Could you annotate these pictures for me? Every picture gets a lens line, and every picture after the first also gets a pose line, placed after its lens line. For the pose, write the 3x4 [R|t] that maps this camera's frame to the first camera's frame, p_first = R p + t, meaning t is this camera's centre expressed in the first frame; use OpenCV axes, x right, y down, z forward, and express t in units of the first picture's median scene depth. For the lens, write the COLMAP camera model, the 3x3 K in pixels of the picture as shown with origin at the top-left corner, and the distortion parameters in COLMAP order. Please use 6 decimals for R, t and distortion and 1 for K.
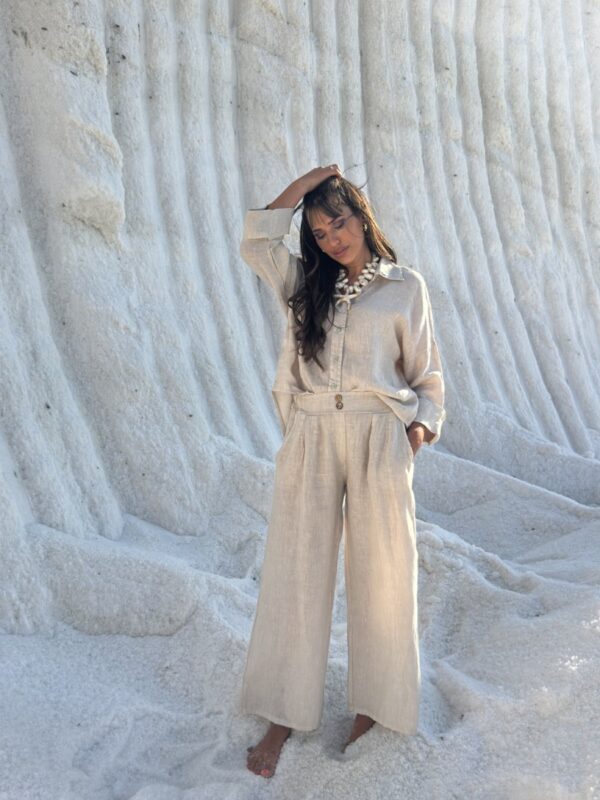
lens RADIAL K [[828.6, 0, 307.0], [0, 828.6, 408.3], [0, 0, 1]] dist [0.013819, 0.000000]
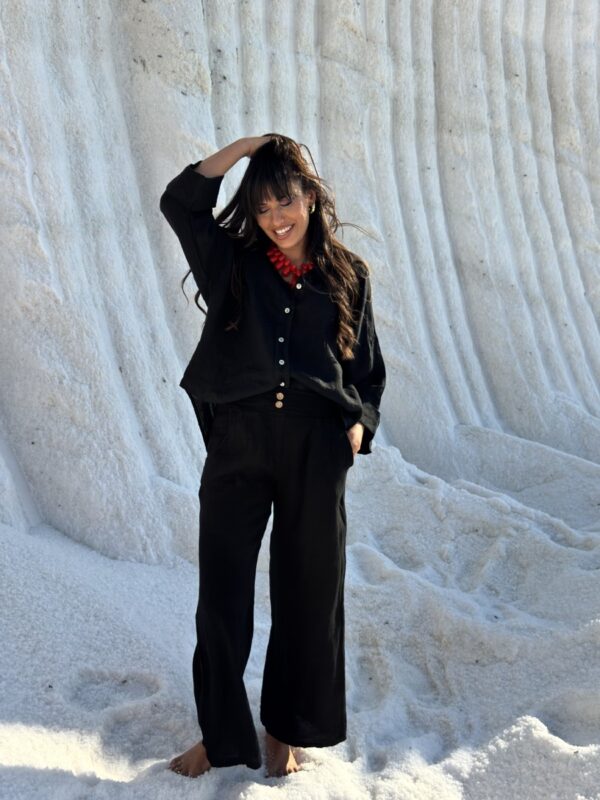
lens RADIAL K [[828.6, 0, 267.1], [0, 828.6, 416.6], [0, 0, 1]] dist [0.013819, 0.000000]
pose [[0.992441, 0.005952, -0.122581, -0.018323], [-0.006712, 0.999961, -0.005787, 0.041943], [0.122542, 0.006566, 0.992442, -0.105382]]
